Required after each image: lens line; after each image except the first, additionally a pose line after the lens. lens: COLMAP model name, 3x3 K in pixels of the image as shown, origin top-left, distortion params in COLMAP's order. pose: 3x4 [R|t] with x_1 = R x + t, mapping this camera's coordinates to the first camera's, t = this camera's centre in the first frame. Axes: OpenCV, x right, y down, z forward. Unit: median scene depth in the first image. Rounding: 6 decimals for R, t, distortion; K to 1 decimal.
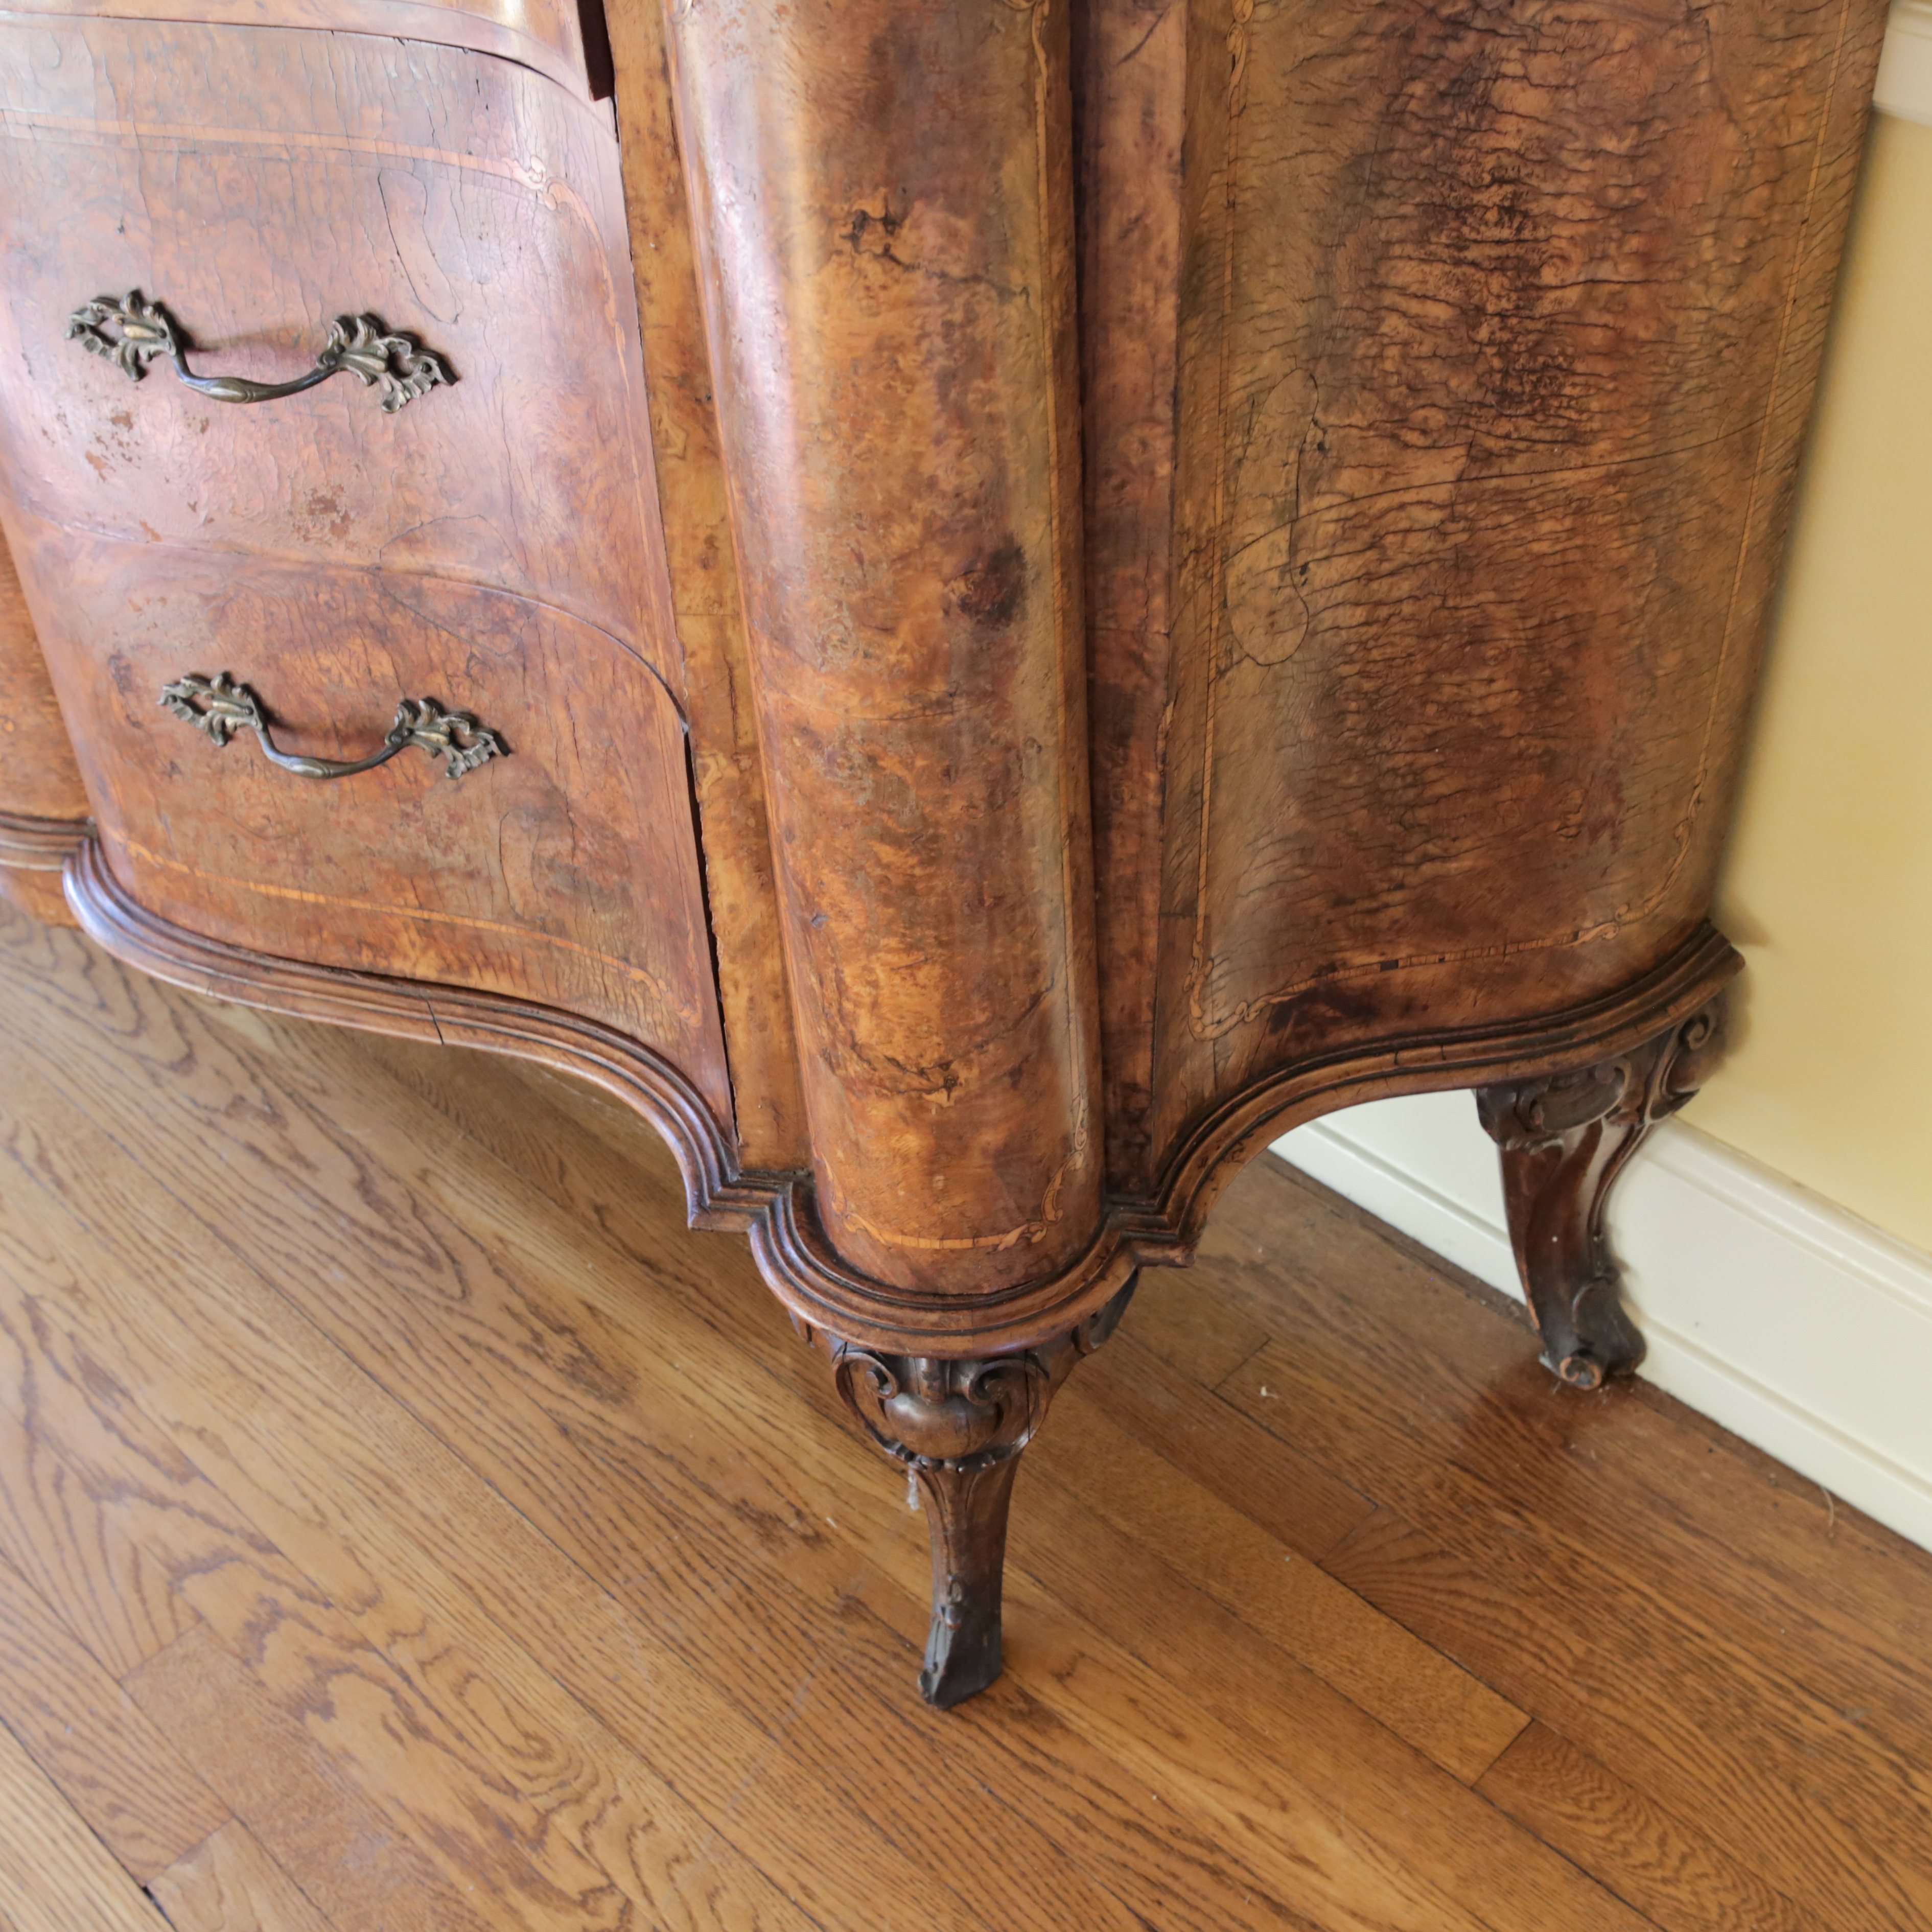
lens RADIAL K [[2589.7, 0, 966.0], [0, 2589.7, 966.0], [0, 0, 1]] dist [-0.093935, 0.156093]
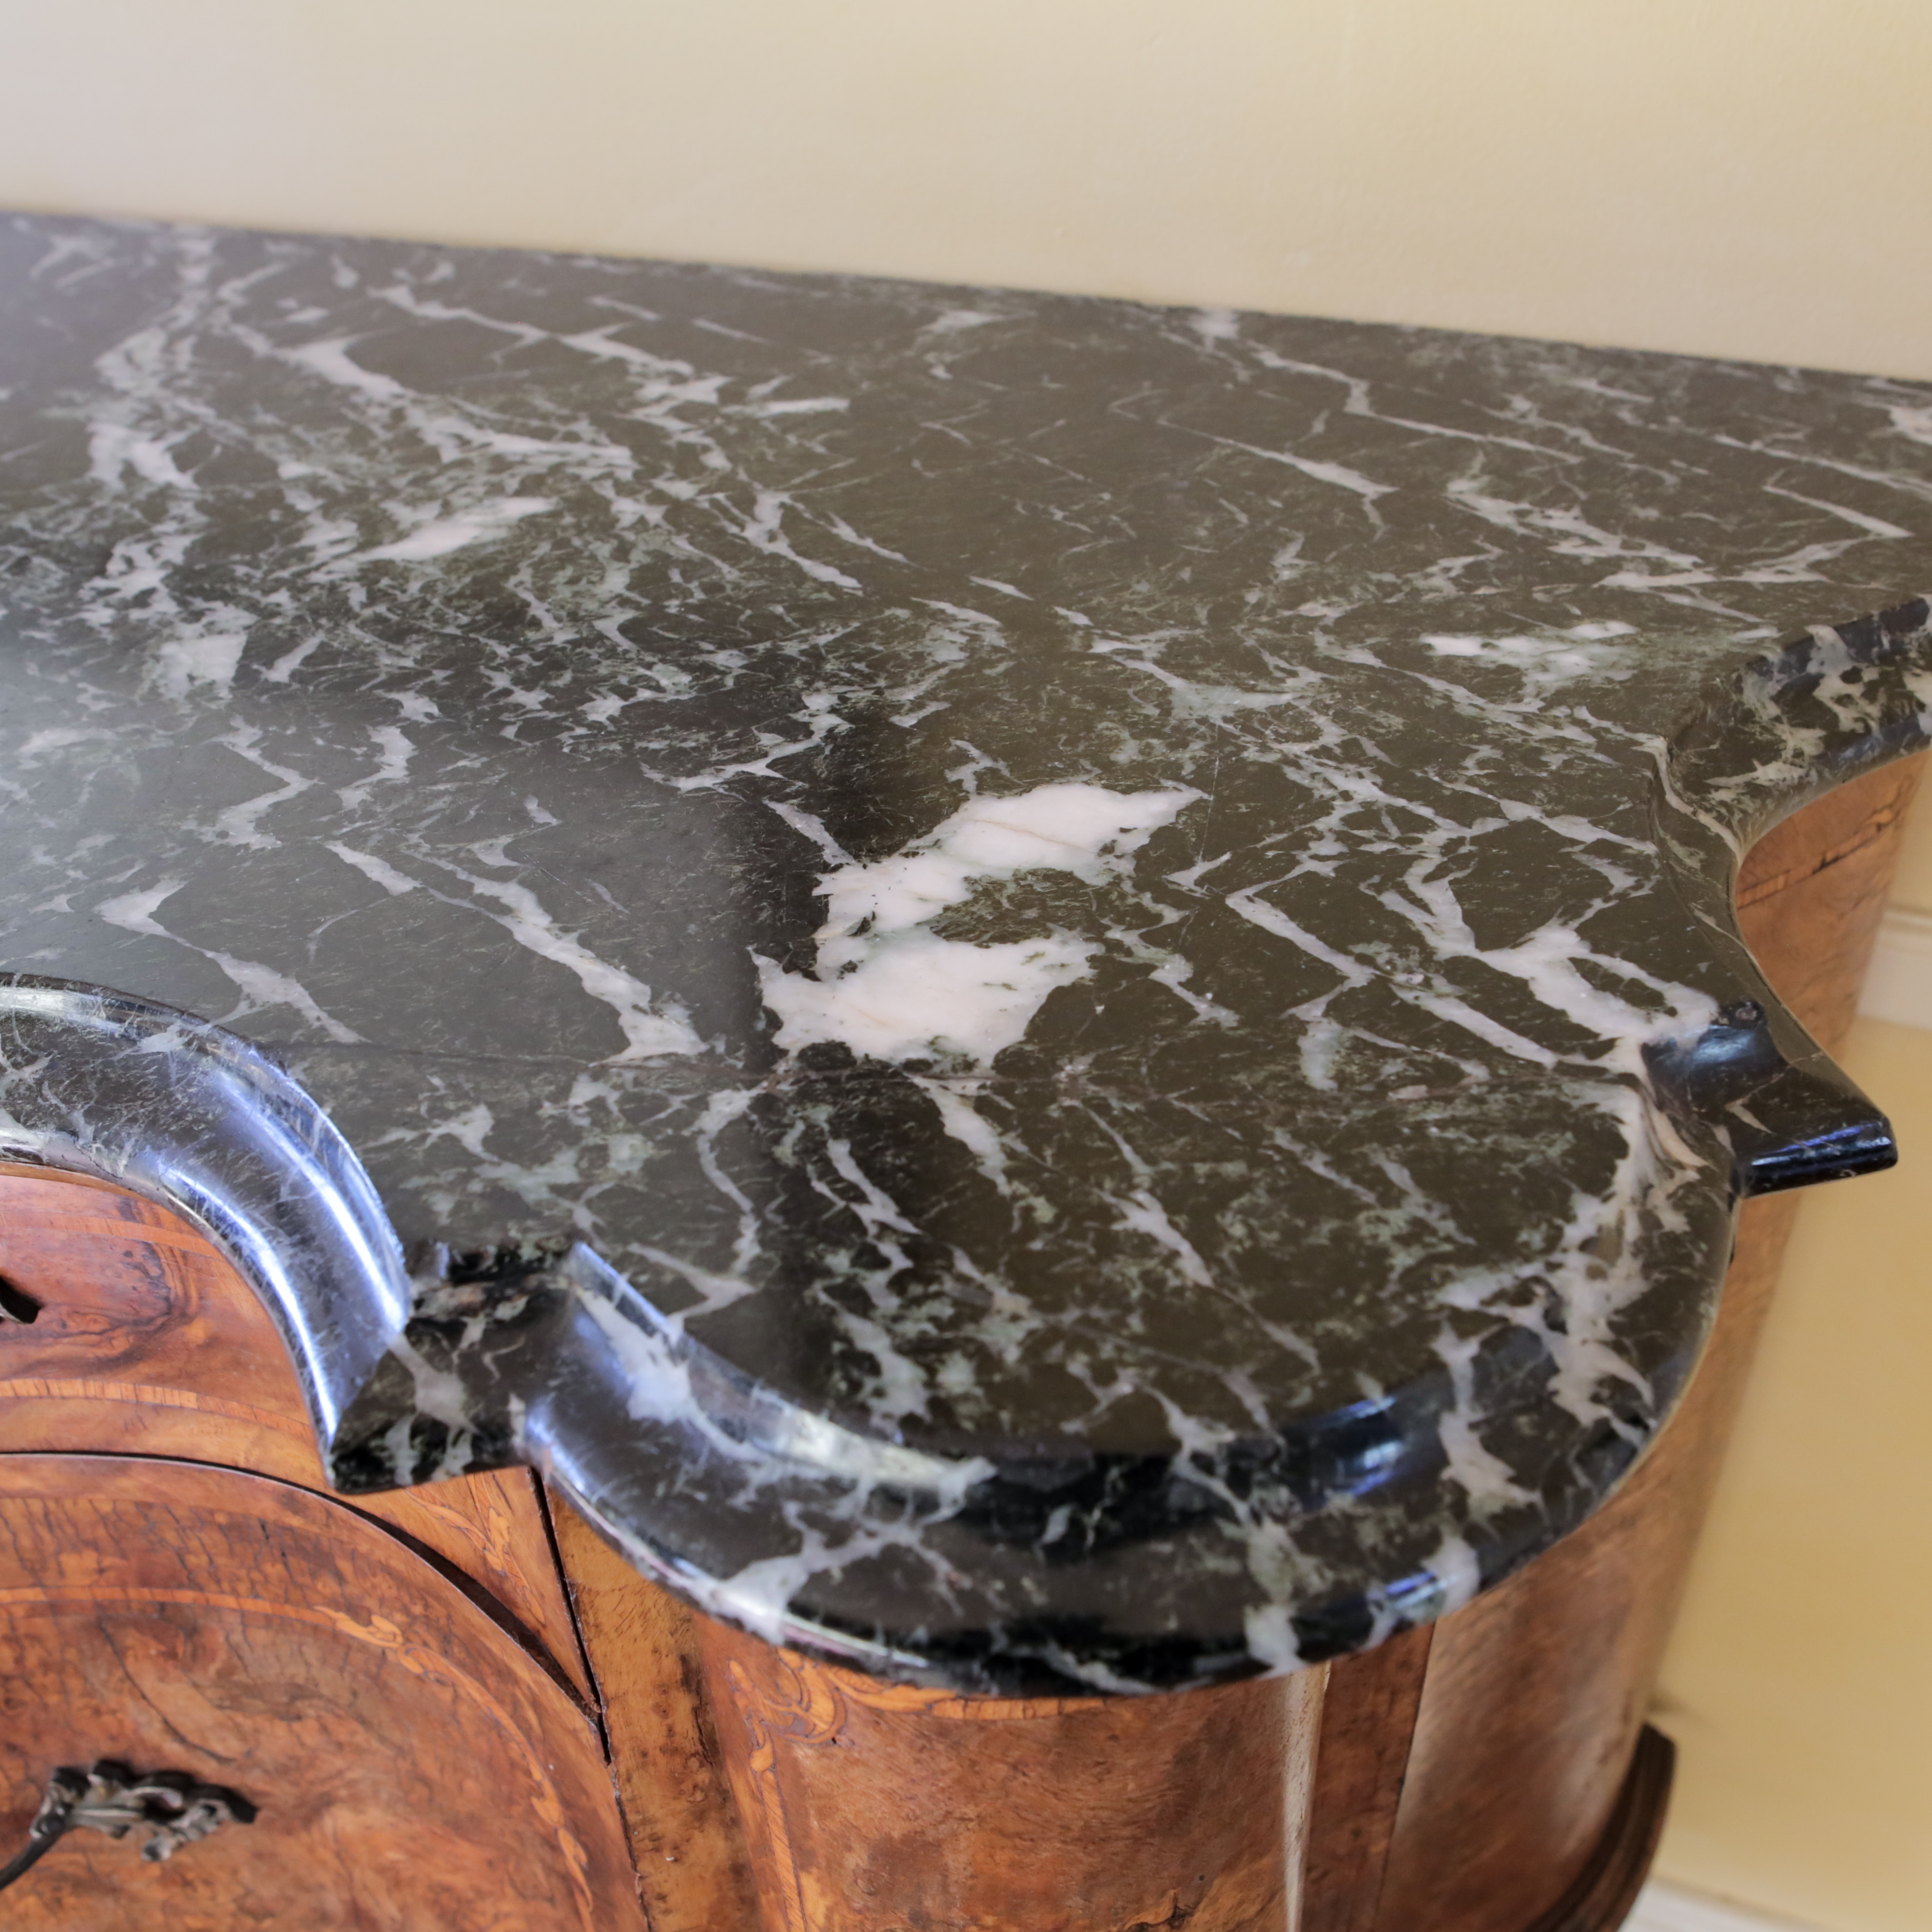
lens RADIAL K [[1995.0, 0, 966.0], [0, 1995.0, 966.0], [0, 0, 1]] dist [-0.108401, 0.076779]
pose [[0.925704, -0.215187, 0.311073, -0.135710], [0.236331, 0.971163, -0.031476, -0.394416], [-0.295330, 0.102653, 0.949865, 0.422225]]
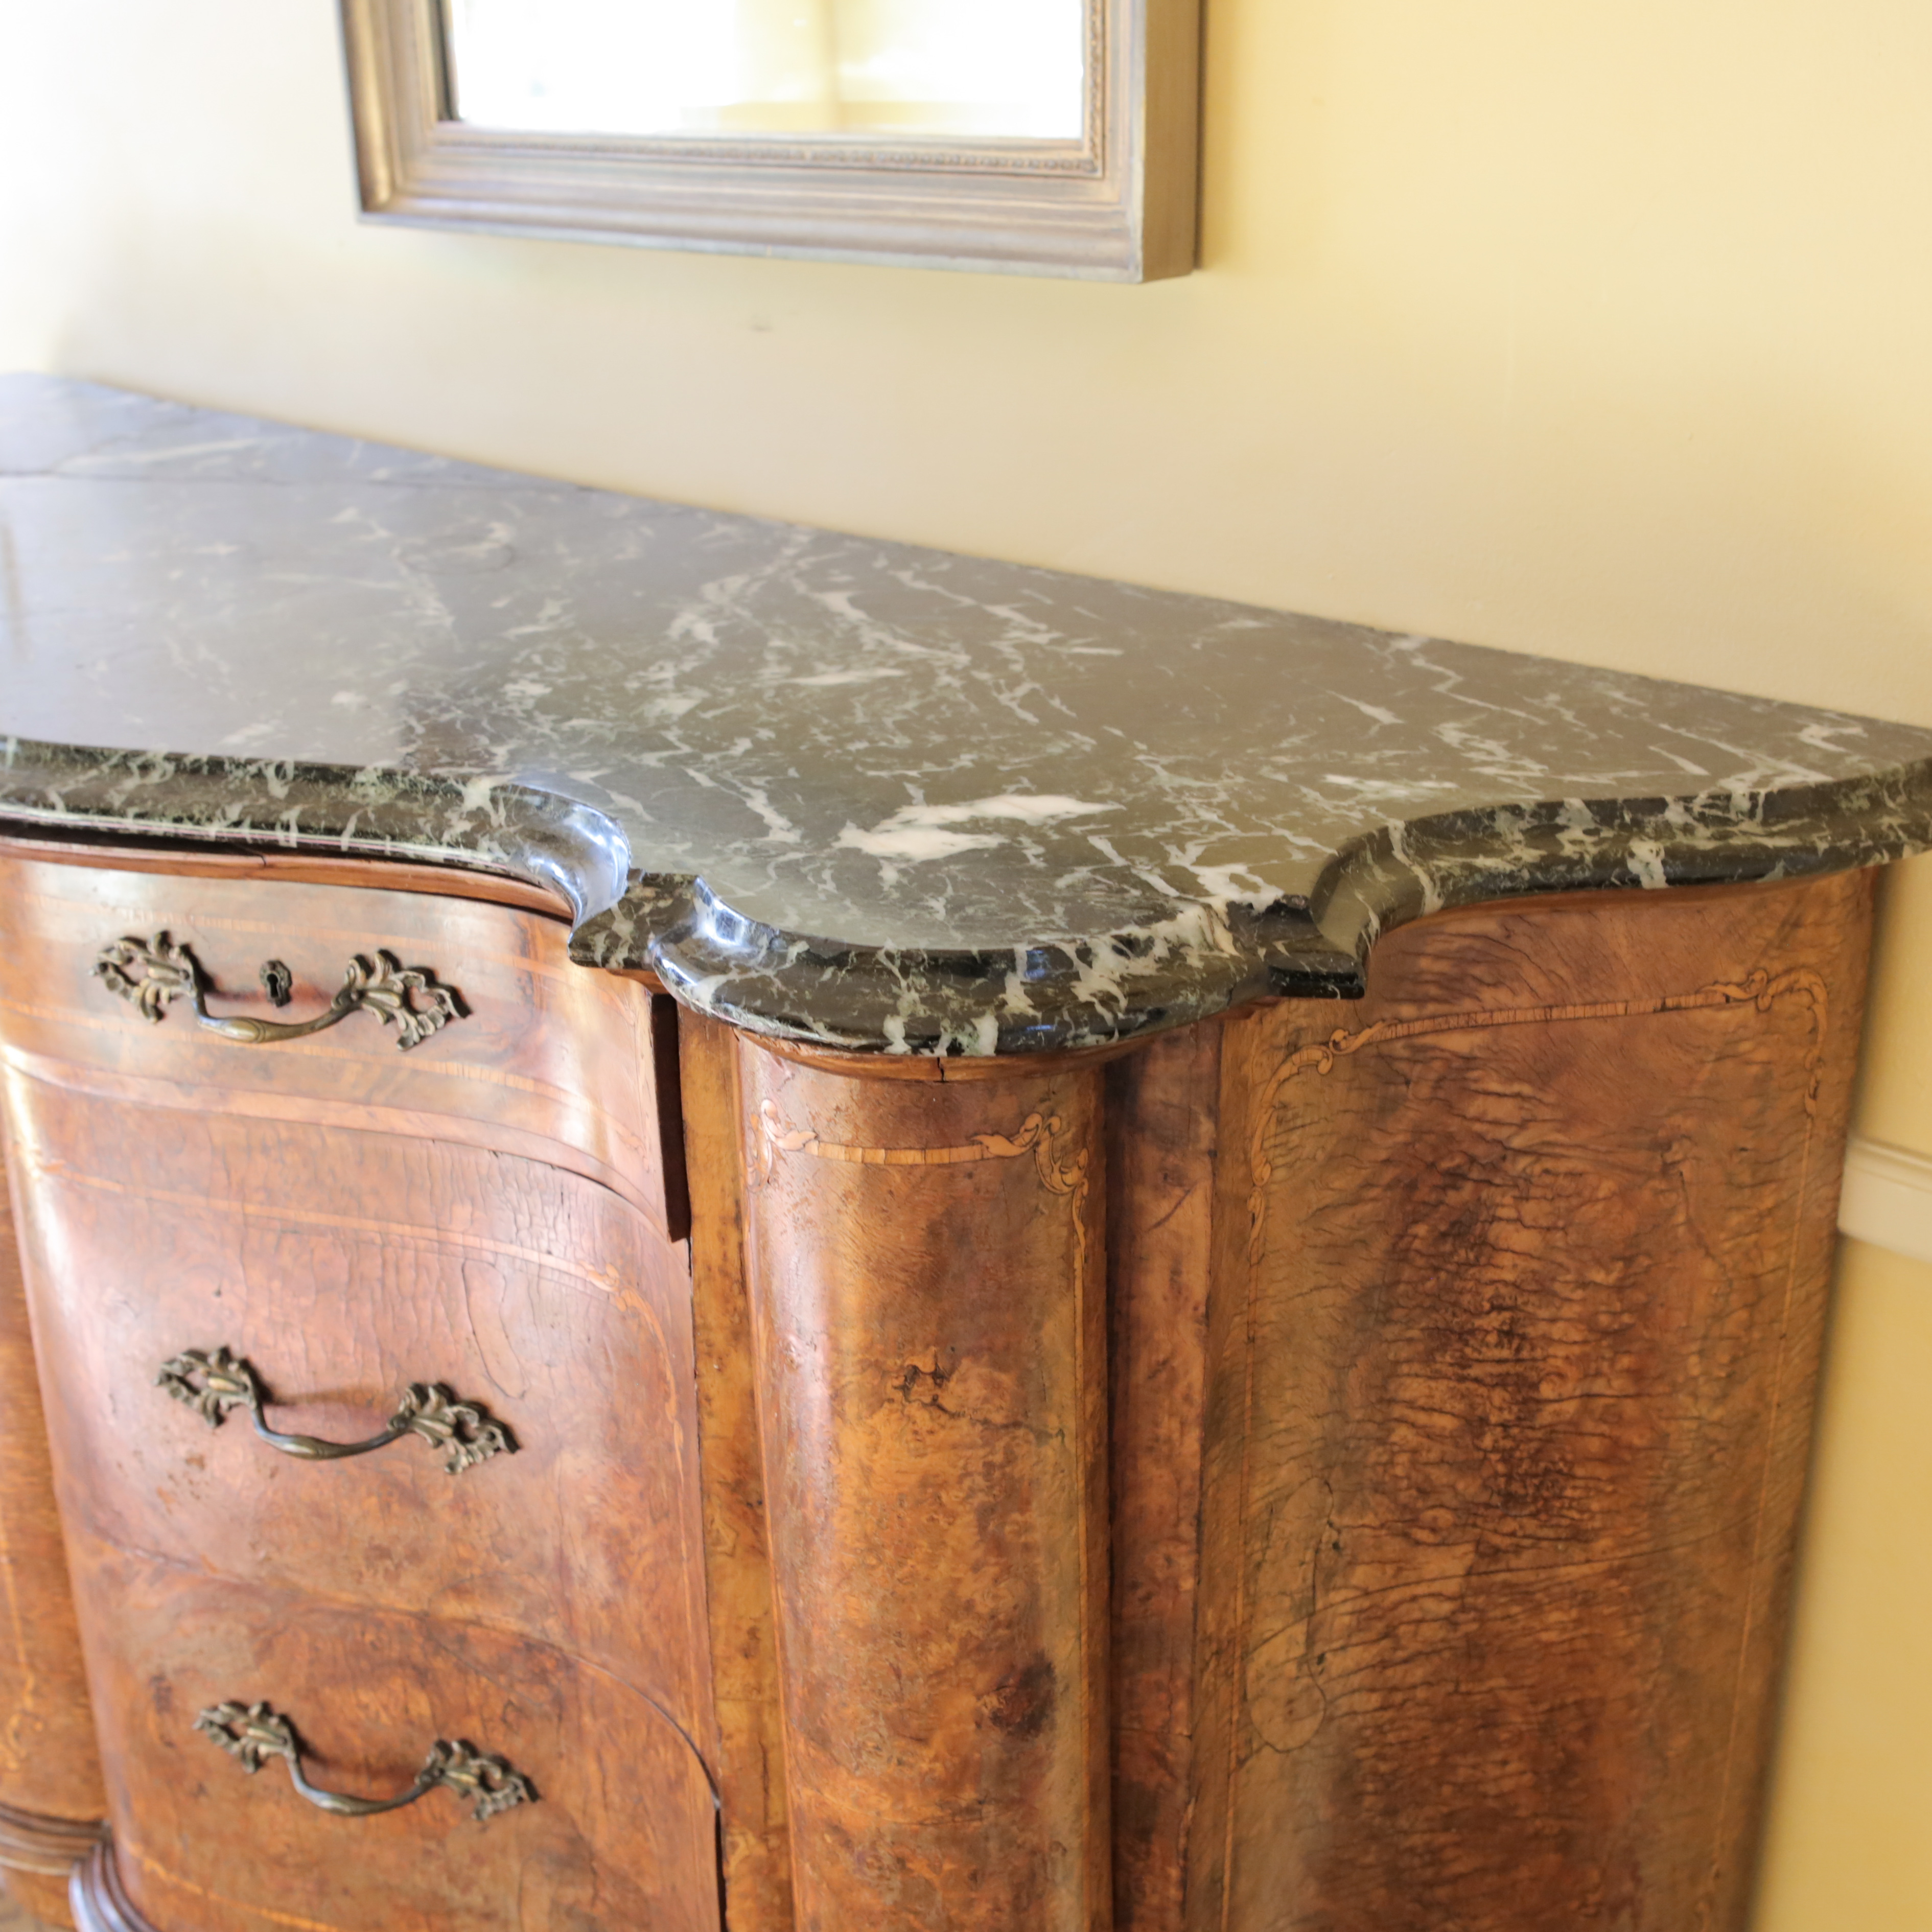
lens RADIAL K [[2597.6, 0, 966.2], [0, 2597.6, 926.5], [0, 0, 1]] dist [-0.095460, 0.142177]
pose [[0.999601, 0.026971, -0.008347, -0.010851], [-0.028200, 0.939494, -0.341404, -0.073178], [-0.001366, 0.341503, 0.939880, -0.074063]]
